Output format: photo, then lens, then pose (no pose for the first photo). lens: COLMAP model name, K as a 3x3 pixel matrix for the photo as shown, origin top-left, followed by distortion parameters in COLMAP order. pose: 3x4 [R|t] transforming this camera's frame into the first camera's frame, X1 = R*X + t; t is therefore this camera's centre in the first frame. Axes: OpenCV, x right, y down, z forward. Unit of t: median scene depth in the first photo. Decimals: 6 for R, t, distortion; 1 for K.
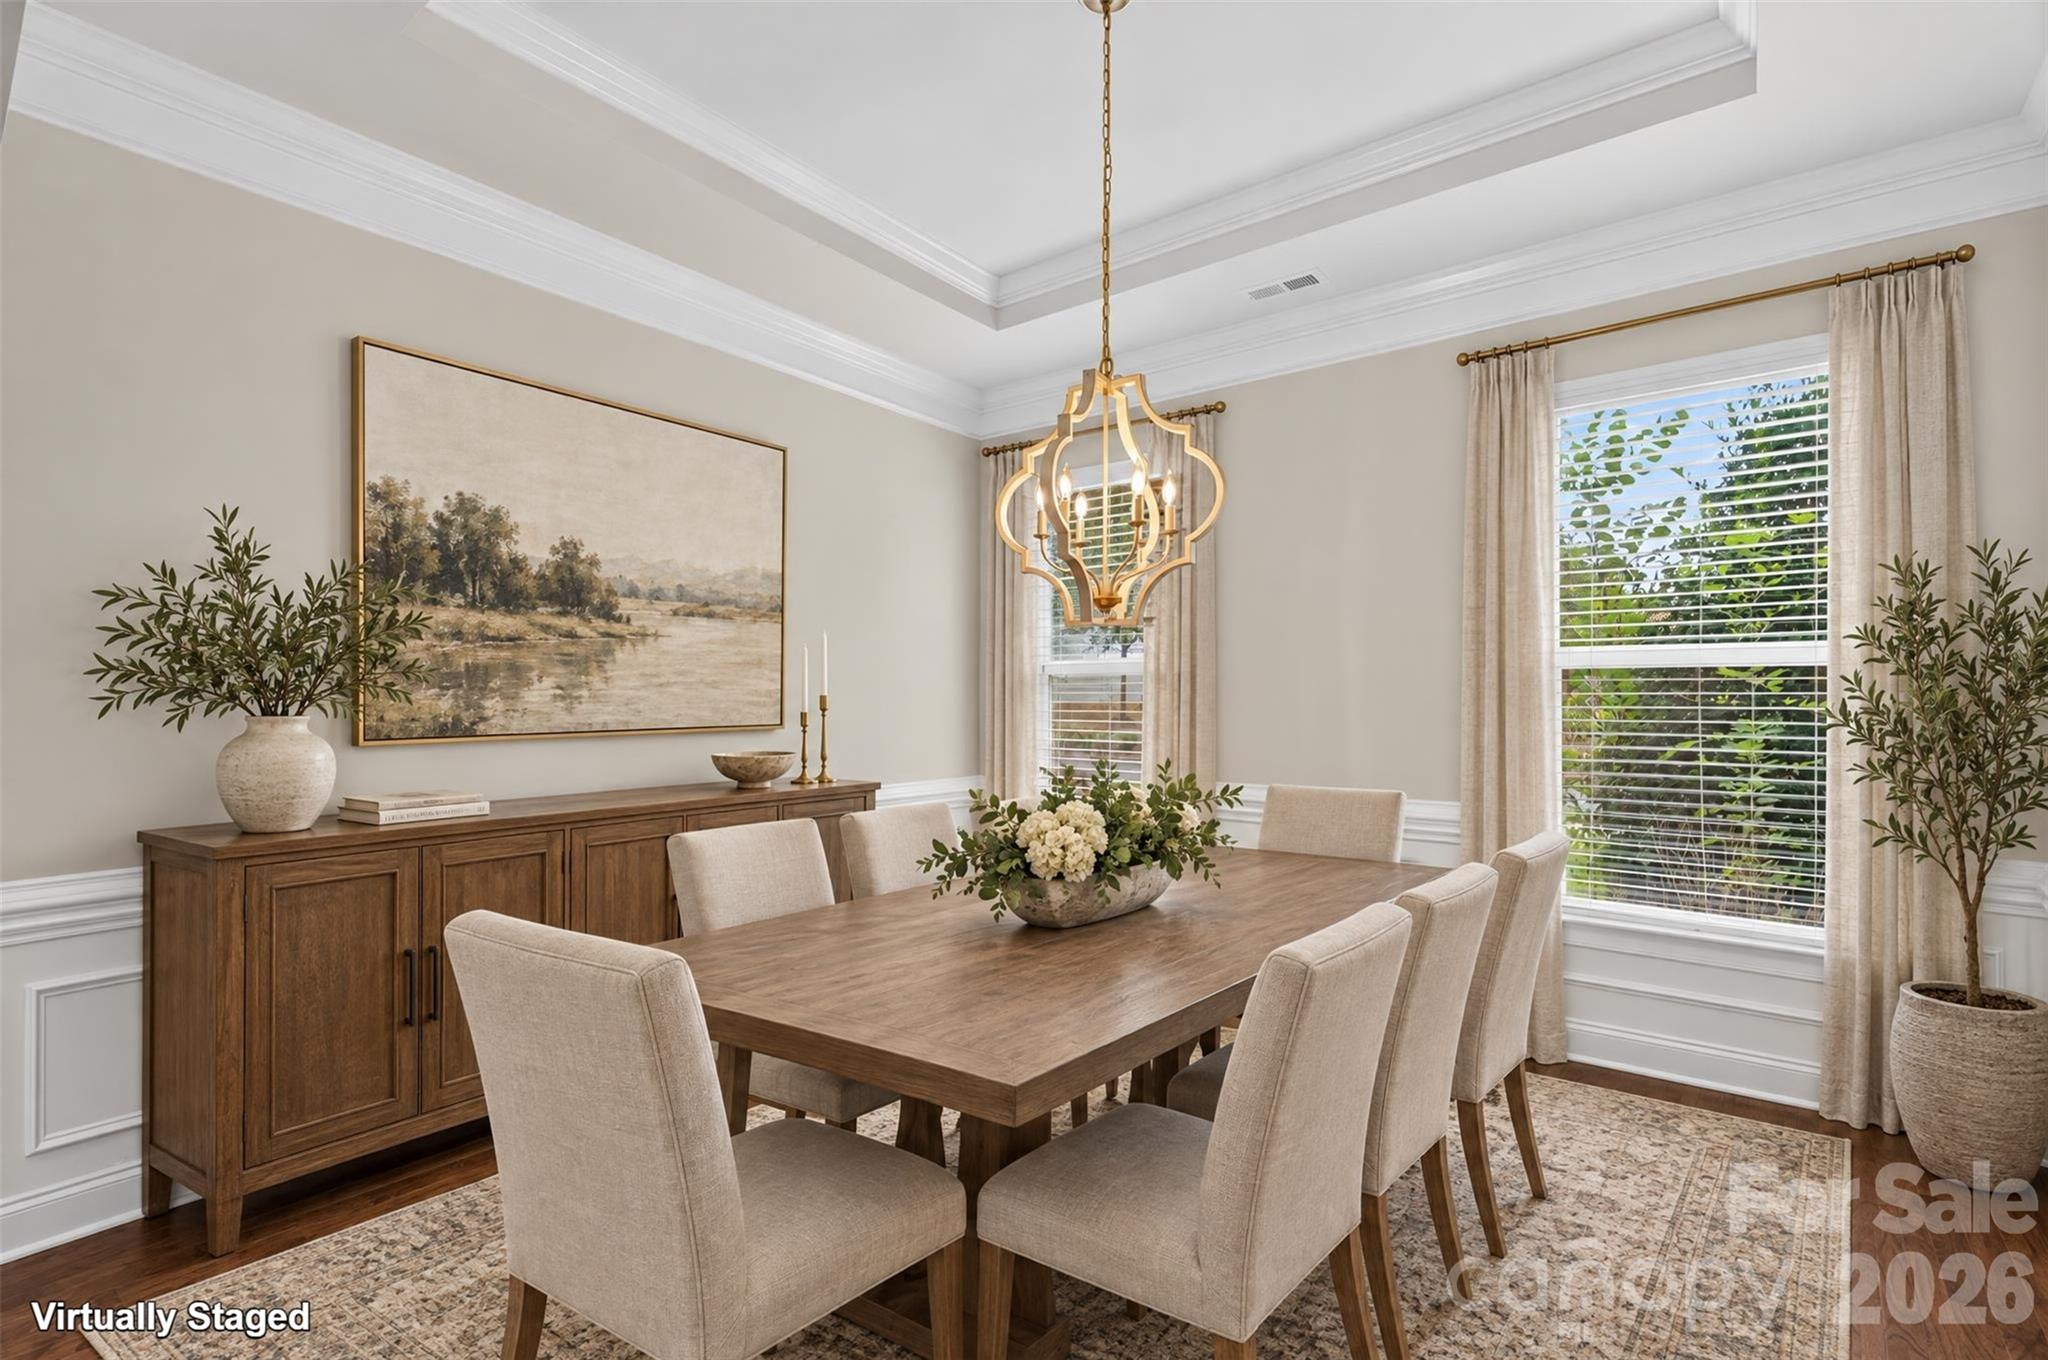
lens RADIAL K [[924.9, 0, 1024.0], [0, 924.9, 680.0], [0, 0, 1]] dist [-0.001060, 0.007161]
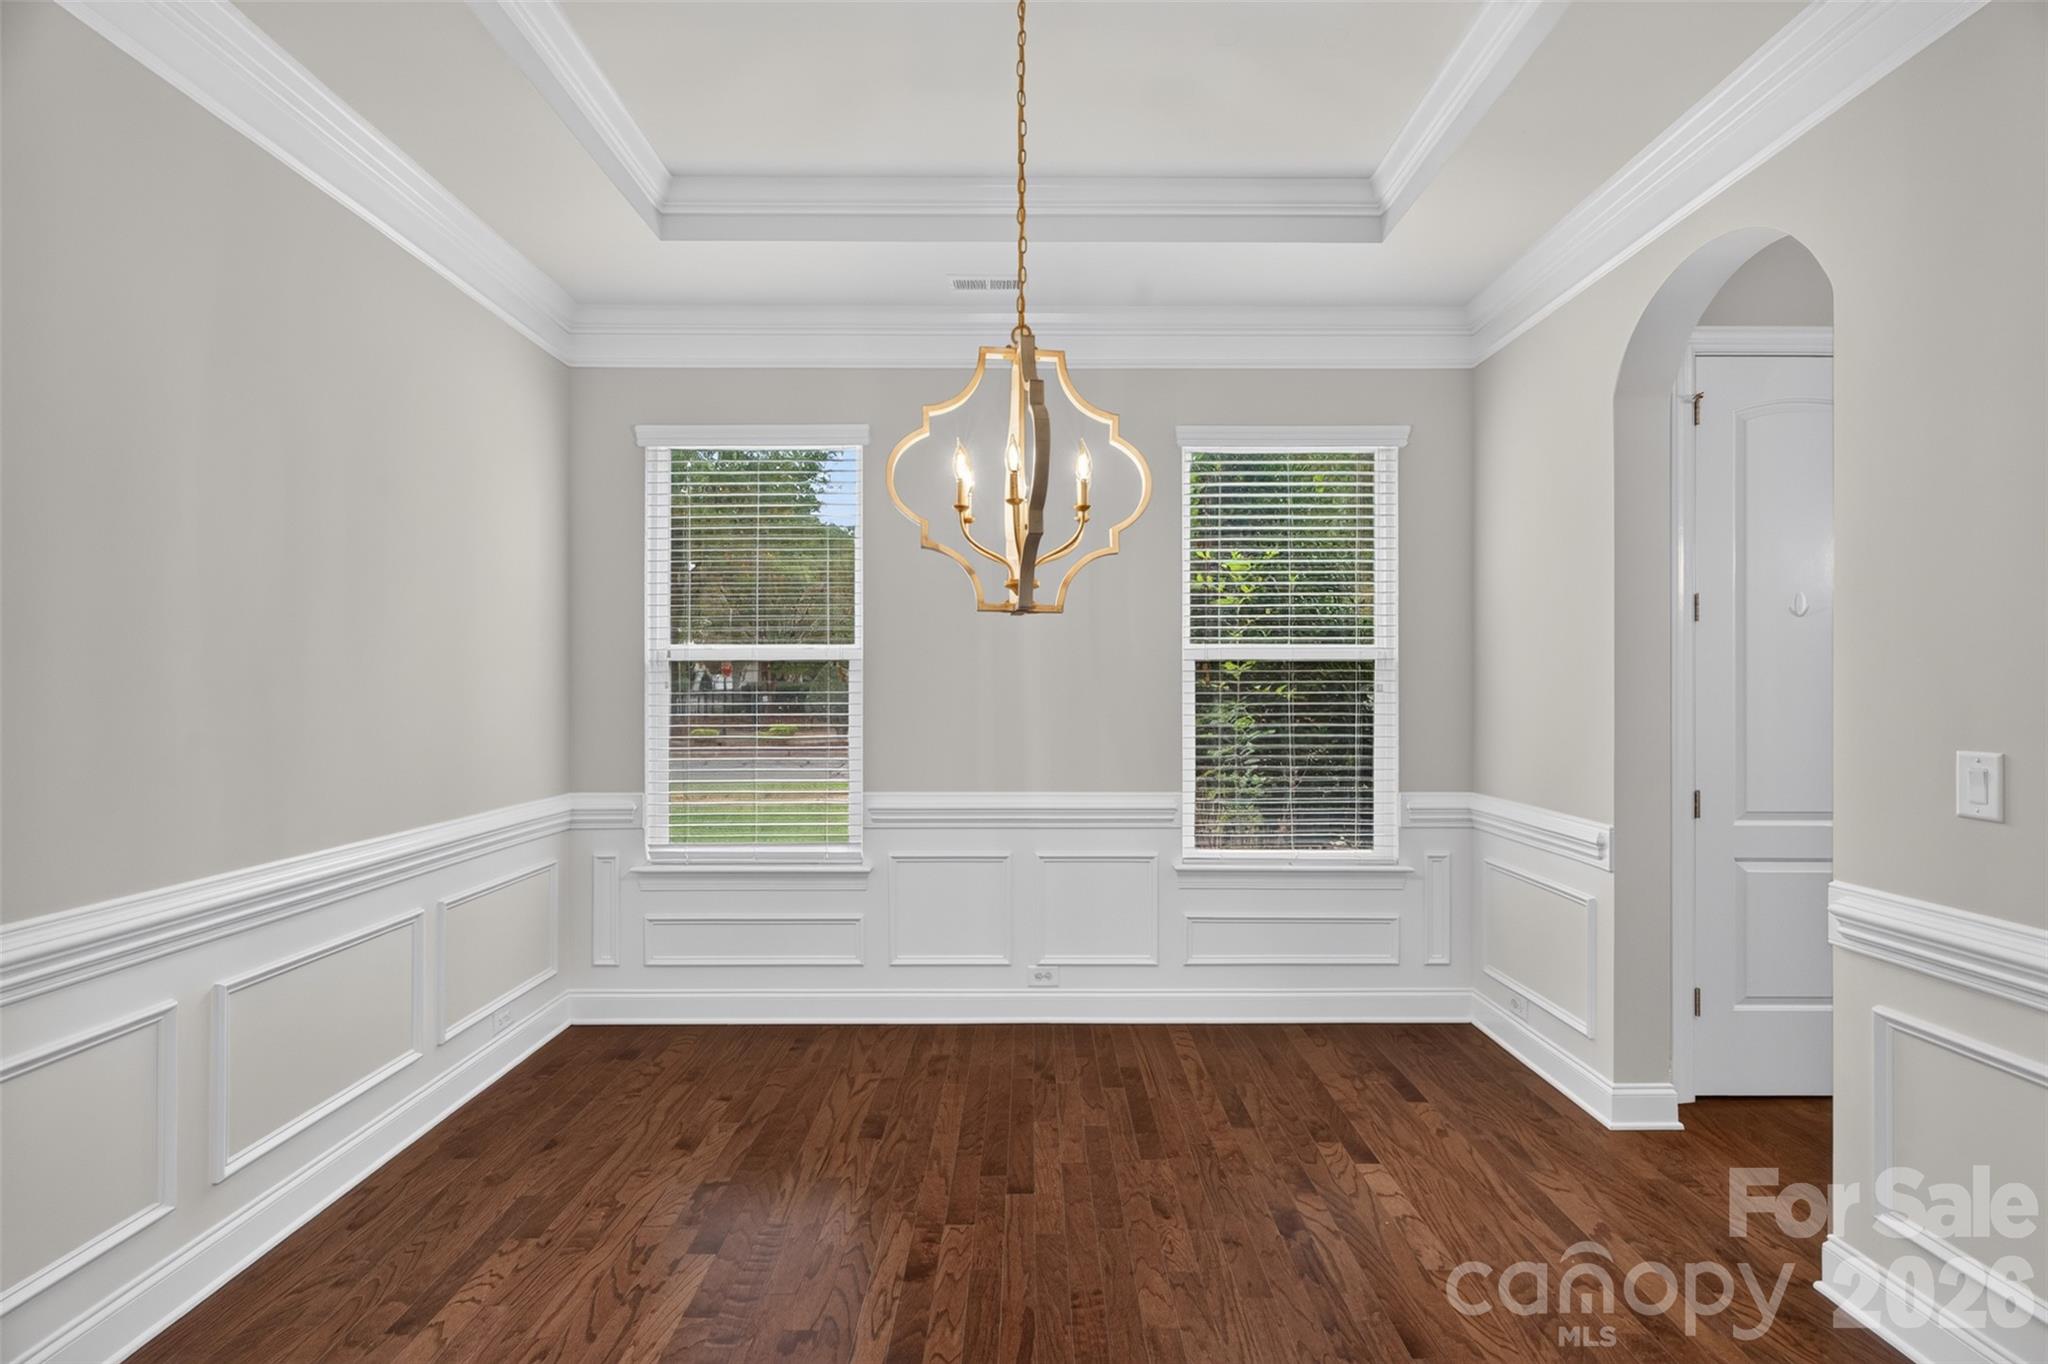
lens RADIAL K [[924.9, 0, 1024.0], [0, 924.9, 682.0], [0, 0, 1]] dist [-0.001060, 0.007161]
pose [[0.784752, 0.001661, 0.619808, -0.370986], [-0.007823, 0.999943, 0.007225, 0.008019], [-0.619761, -0.010519, 0.784720, 0.198390]]
